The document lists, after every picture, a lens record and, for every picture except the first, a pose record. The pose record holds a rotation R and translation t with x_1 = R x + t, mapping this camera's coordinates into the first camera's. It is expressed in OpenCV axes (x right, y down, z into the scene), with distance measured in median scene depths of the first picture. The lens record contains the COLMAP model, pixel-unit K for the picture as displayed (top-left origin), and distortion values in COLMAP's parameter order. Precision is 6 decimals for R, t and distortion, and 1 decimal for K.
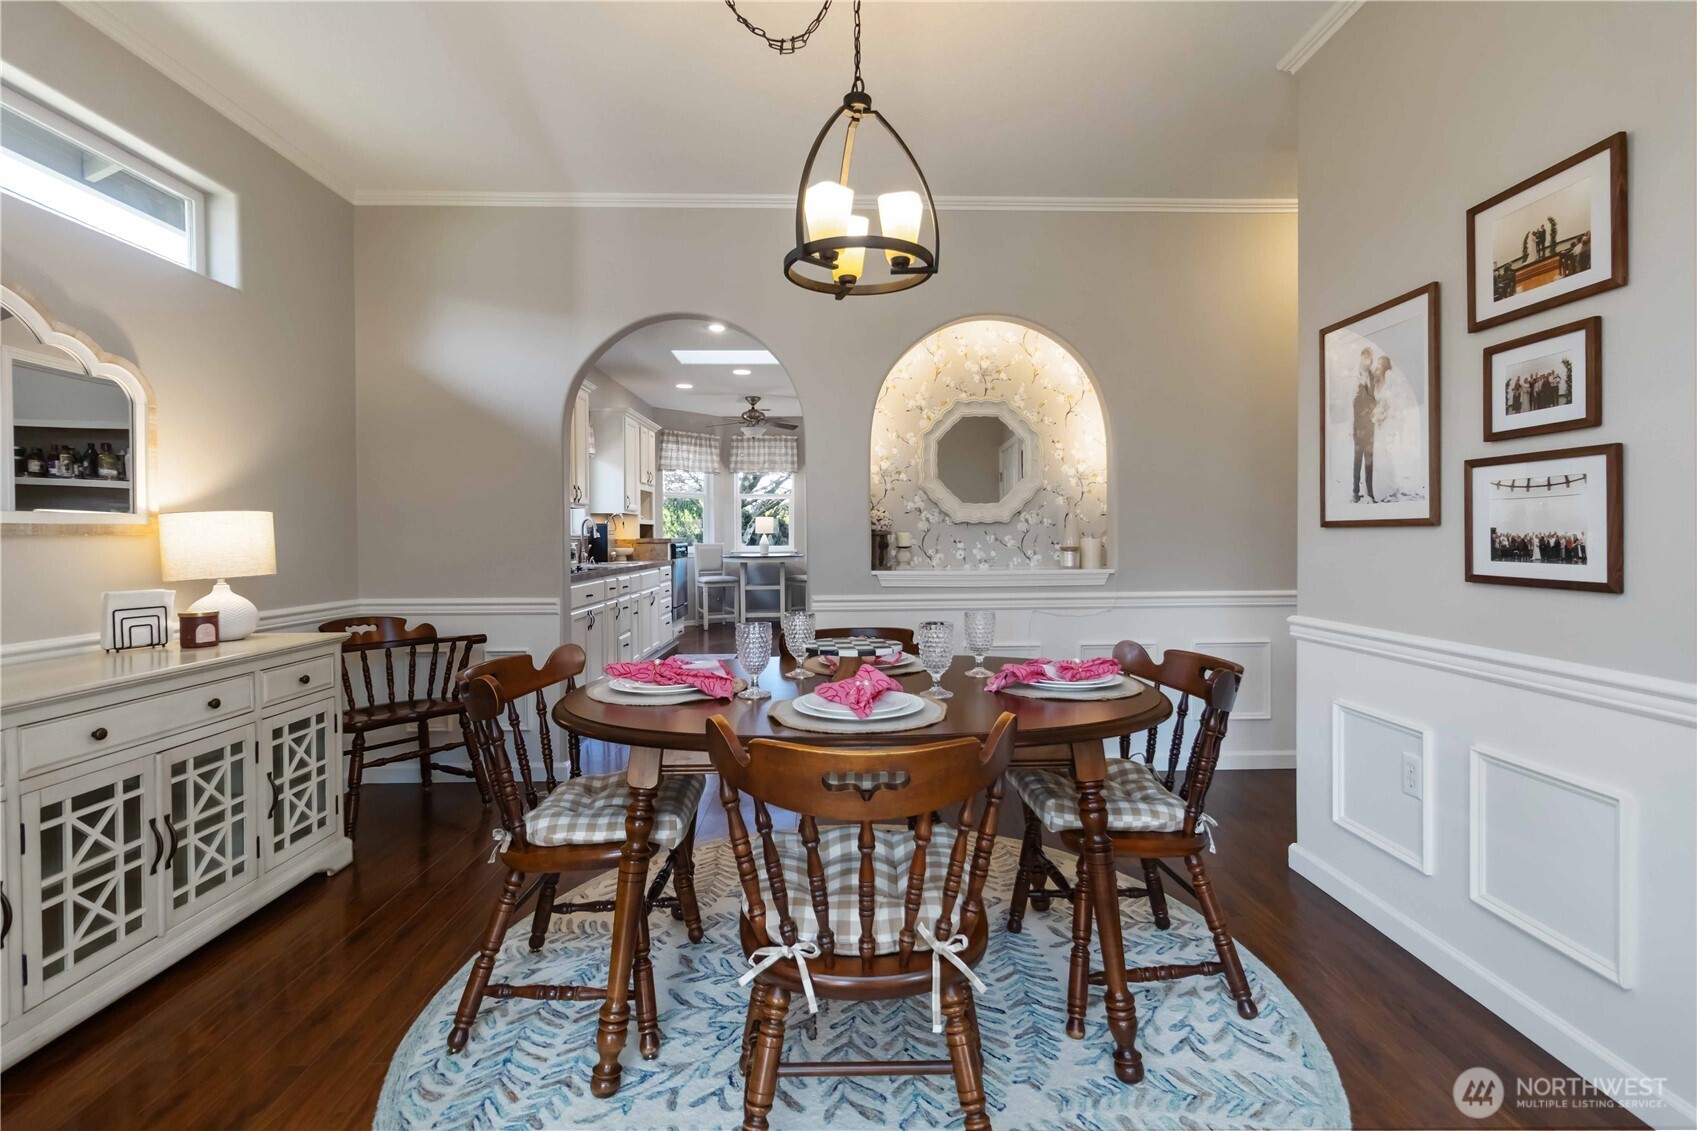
lens RADIAL K [[784.0, 0, 856.1], [0, 784.0, 539.0], [0, 0, 1]] dist [0.003224, 0.000253]
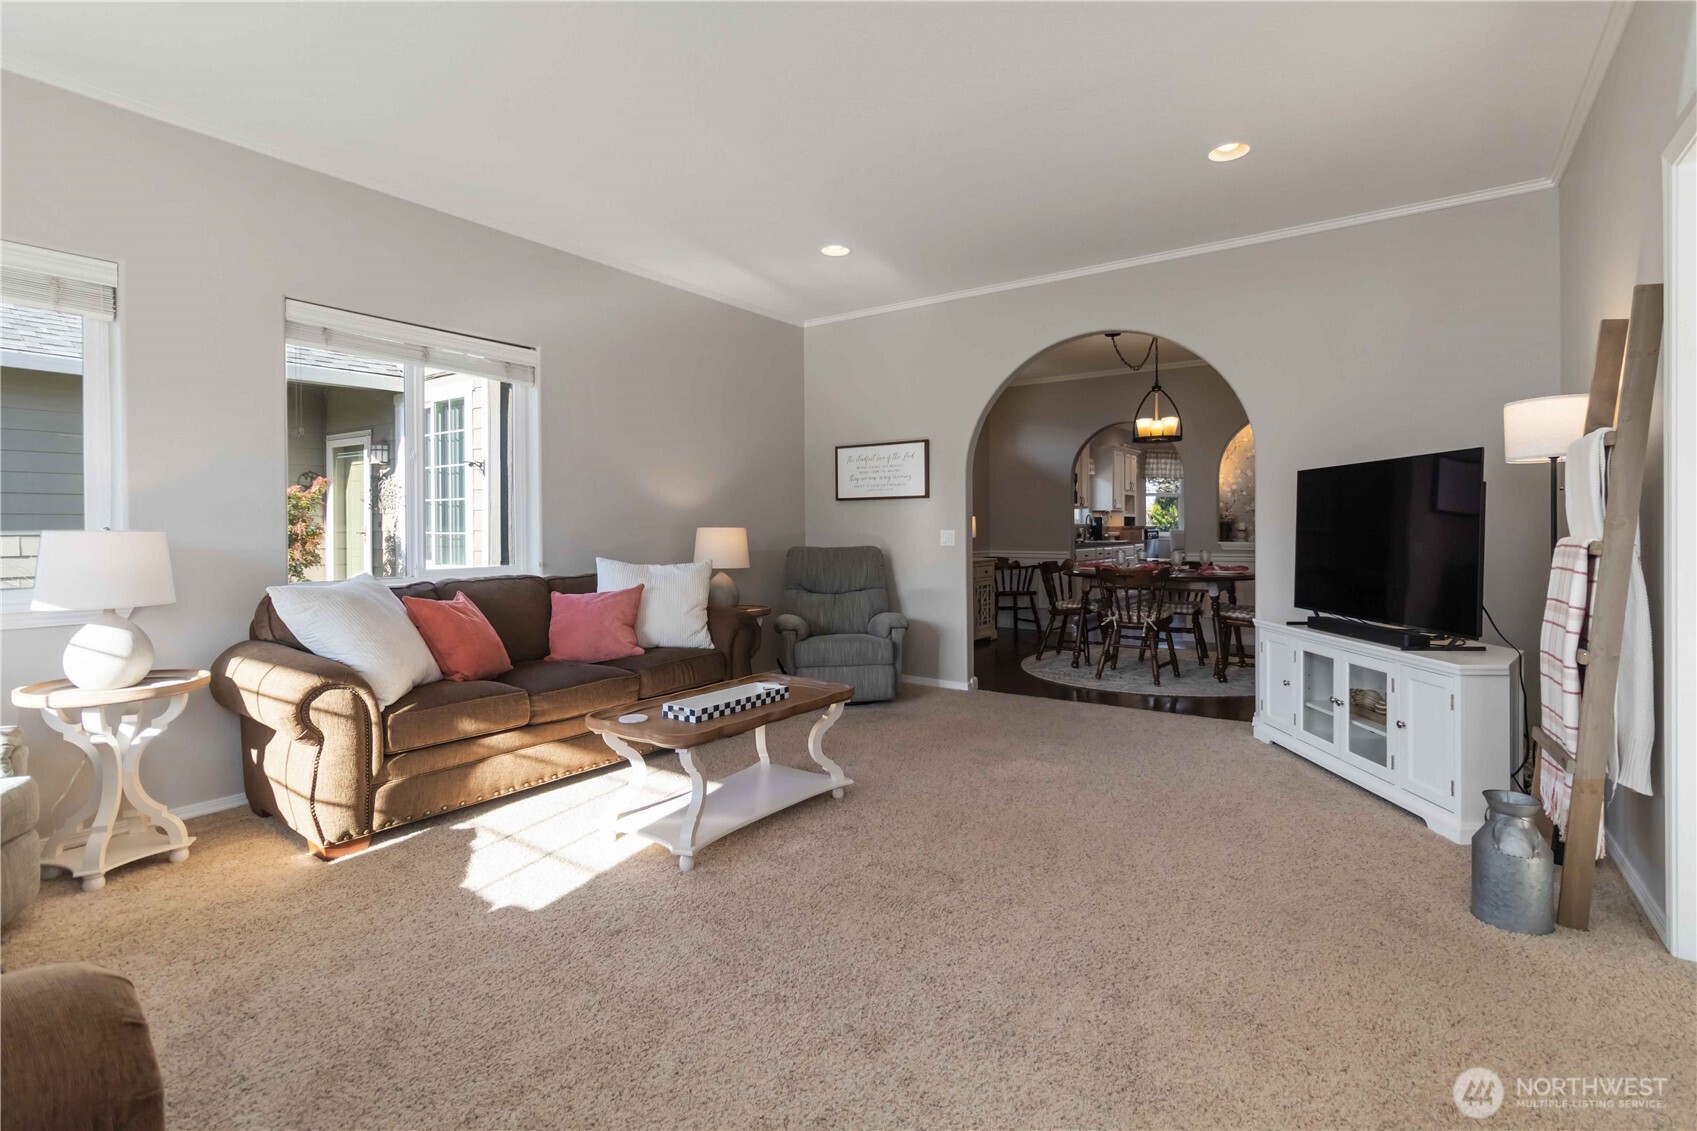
lens RADIAL K [[791.8, 0, 859.1], [0, 791.8, 530.3], [0, 0, 1]] dist [0.003304, 0.001217]
pose [[0.802385, 0.003724, -0.596796, 0.457445], [-0.001224, 0.999989, 0.004594, 0.002425], [0.596806, -0.002955, 0.802380, -1.096883]]
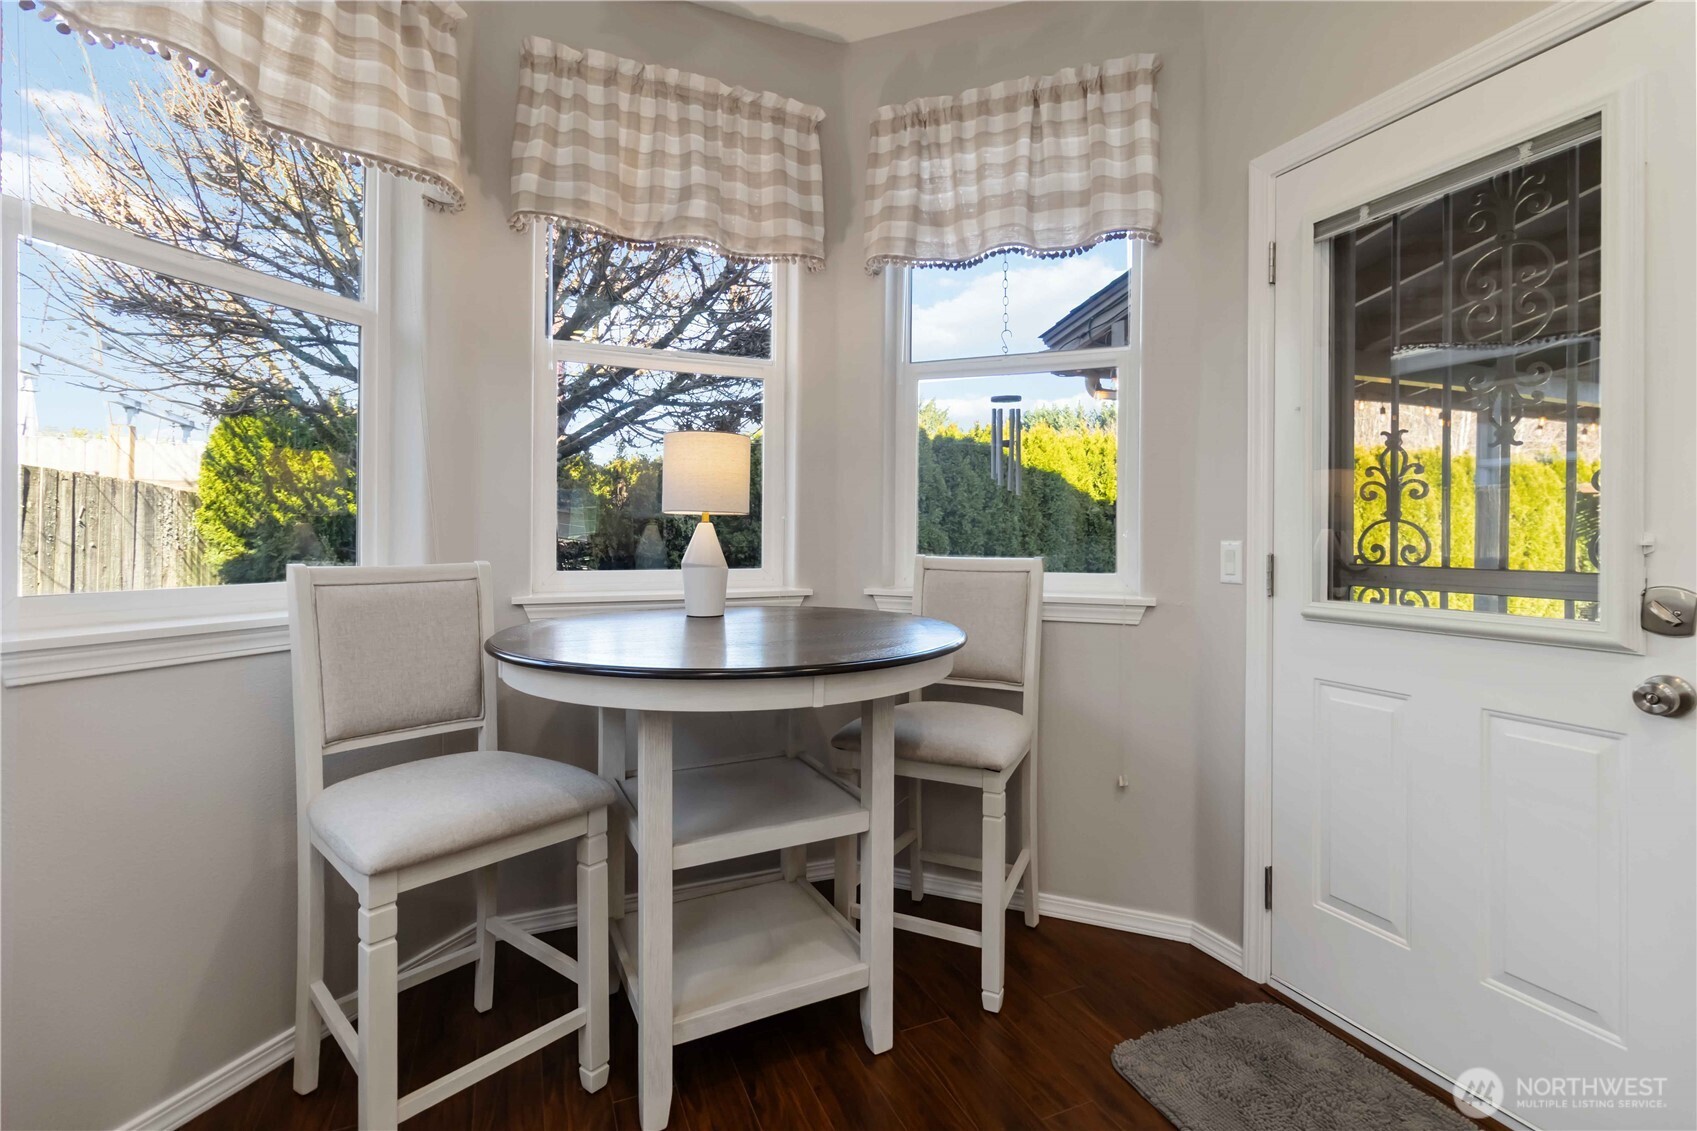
lens RADIAL K [[791.8, 0, 859.1], [0, 791.8, 530.3], [0, 0, 1]] dist [0.003304, 0.001217]
pose [[0.926130, 0.011203, 0.377038, -0.393180], [-0.010559, 0.999937, -0.003774, -0.008339], [-0.377057, -0.000486, 0.926190, 1.971430]]
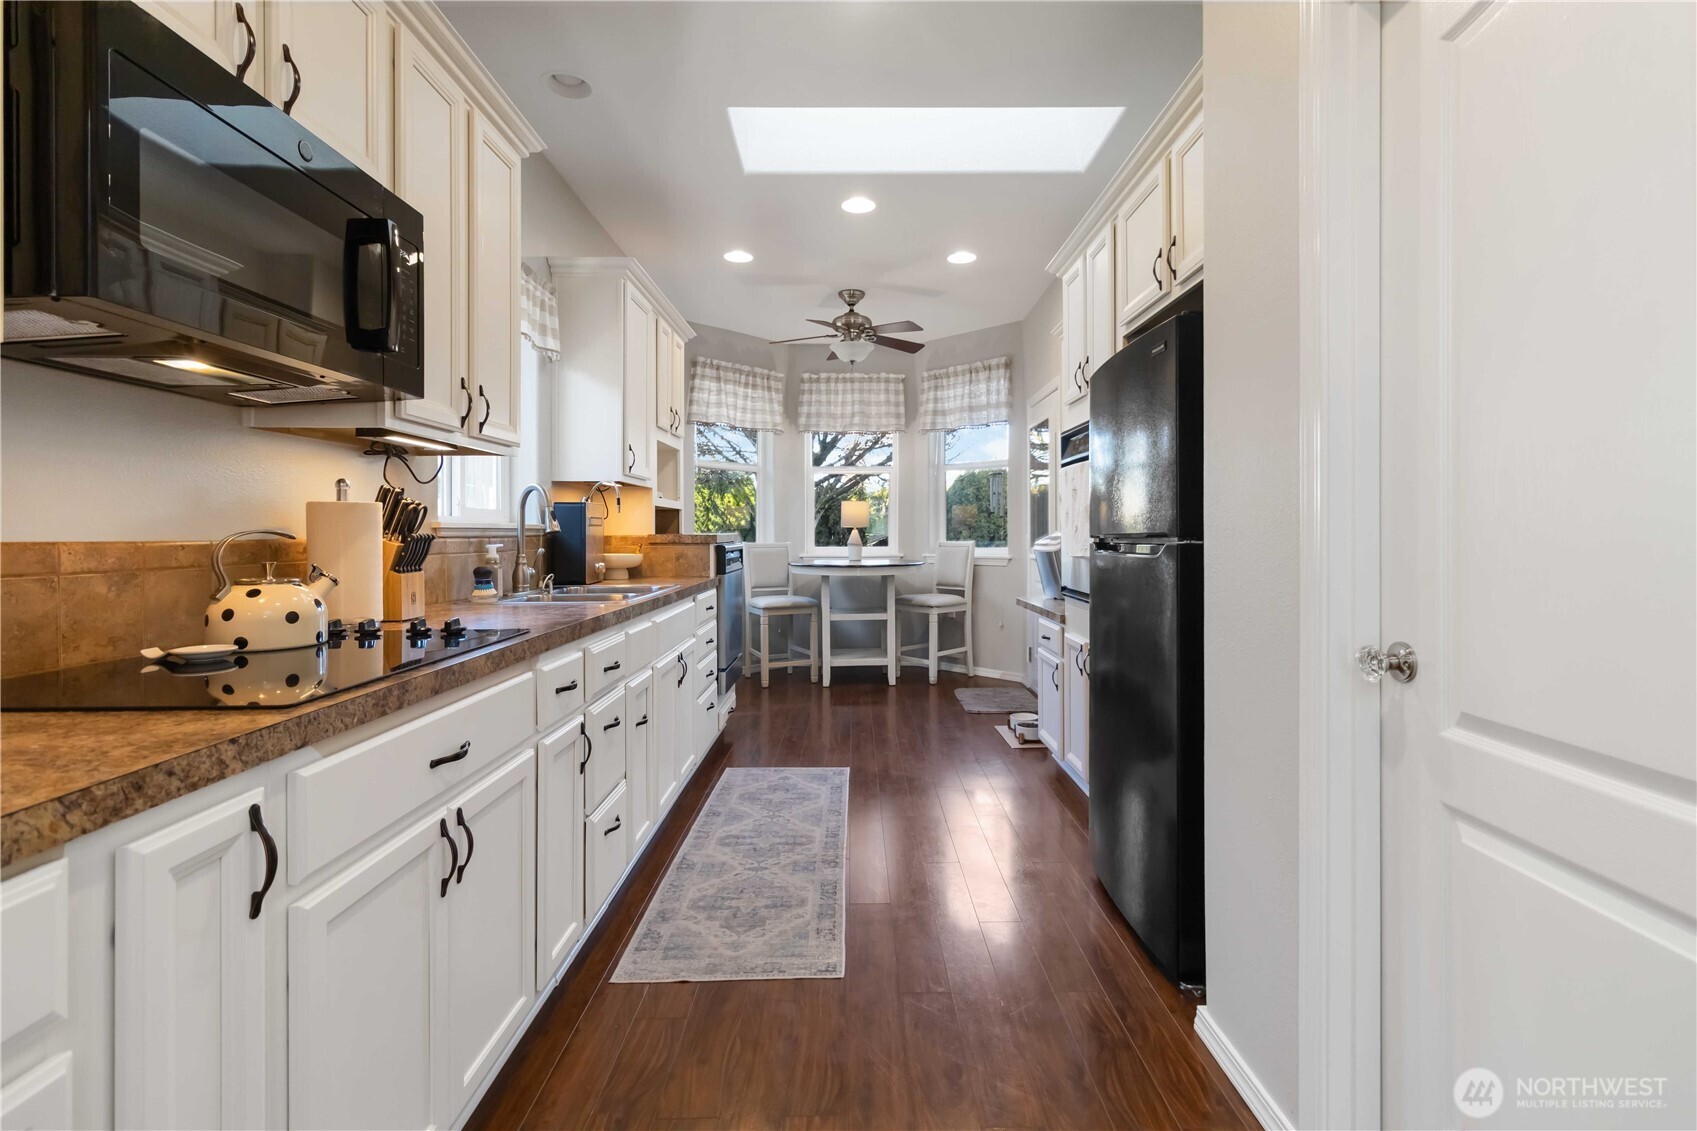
lens RADIAL K [[784.0, 0, 856.1], [0, 784.0, 539.0], [0, 0, 1]] dist [0.003224, 0.000253]
pose [[0.999713, 0.004053, -0.023594, -0.252037], [-0.003978, 0.999987, 0.003213, 0.000009], [0.023607, -0.003119, 0.999716, 0.933032]]
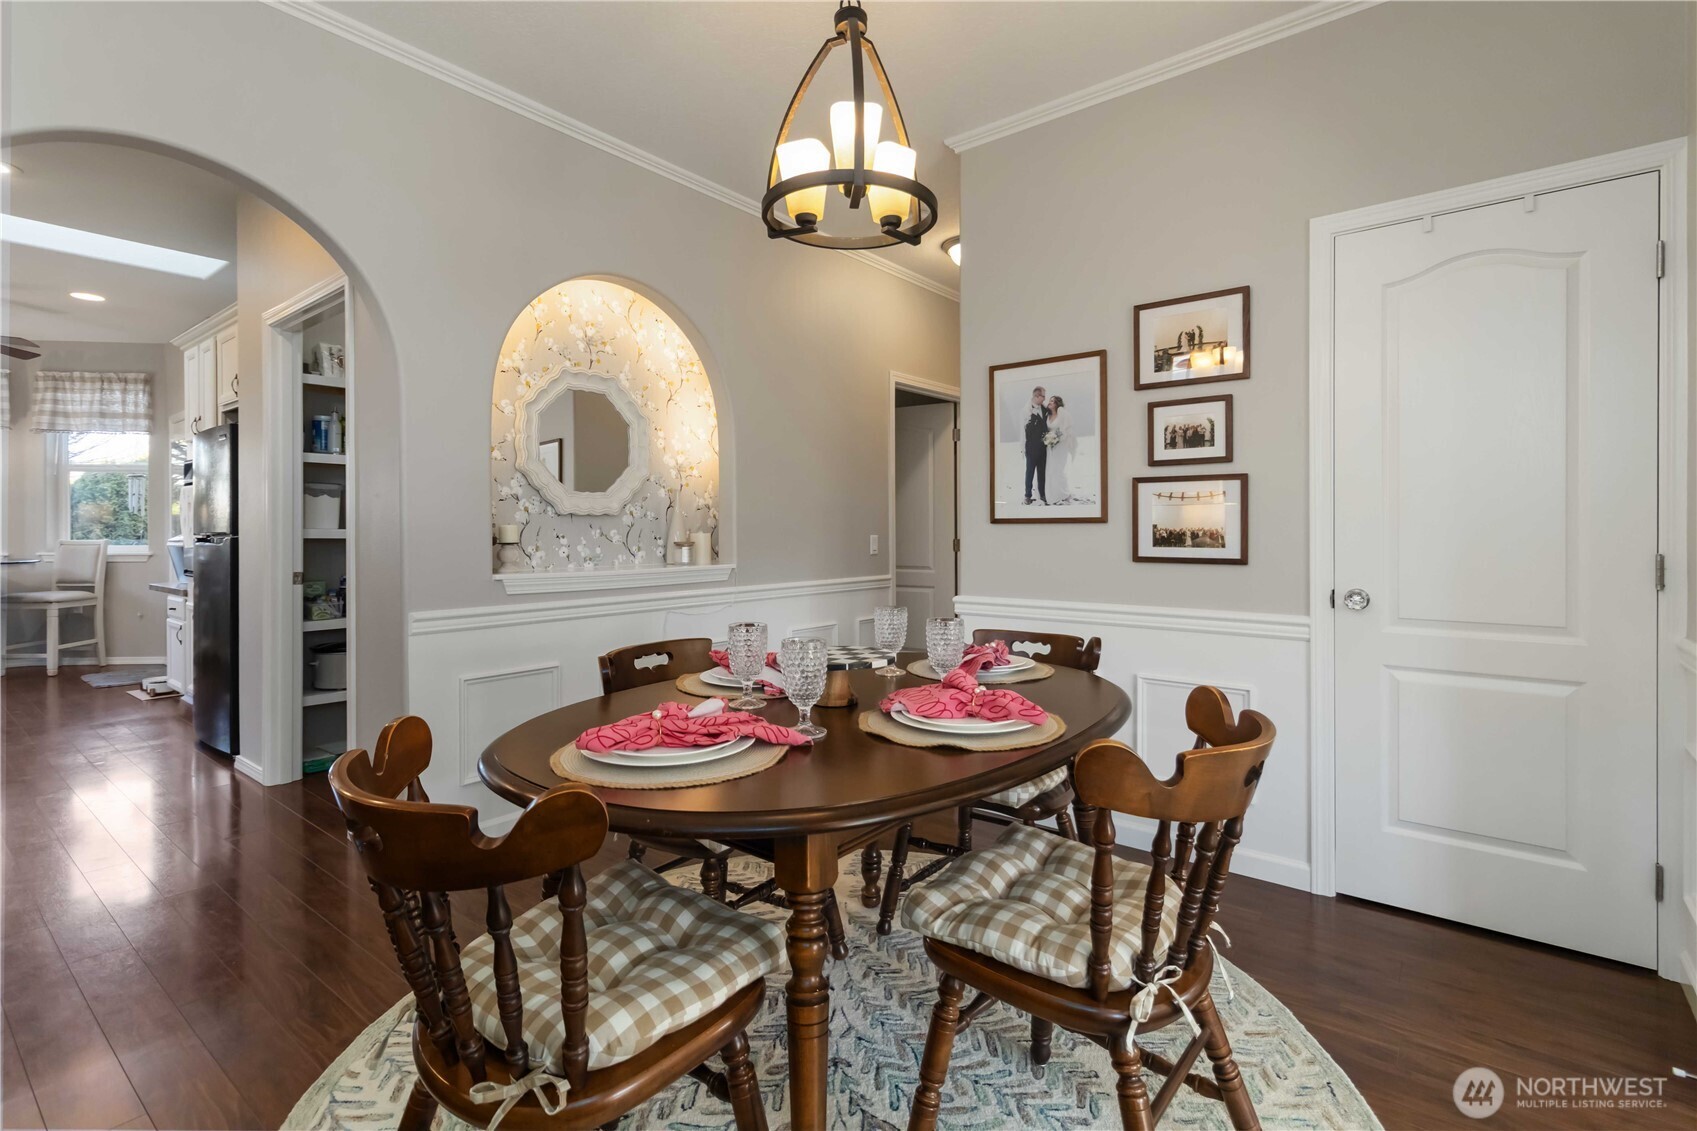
lens RADIAL K [[791.8, 0, 859.1], [0, 791.8, 530.3], [0, 0, 1]] dist [0.003304, 0.001217]
pose [[0.644028, 0.004259, 0.764990, -0.314735], [0.001401, 0.999976, -0.006746, 0.002753], [-0.765001, 0.005417, 0.644007, 0.212033]]
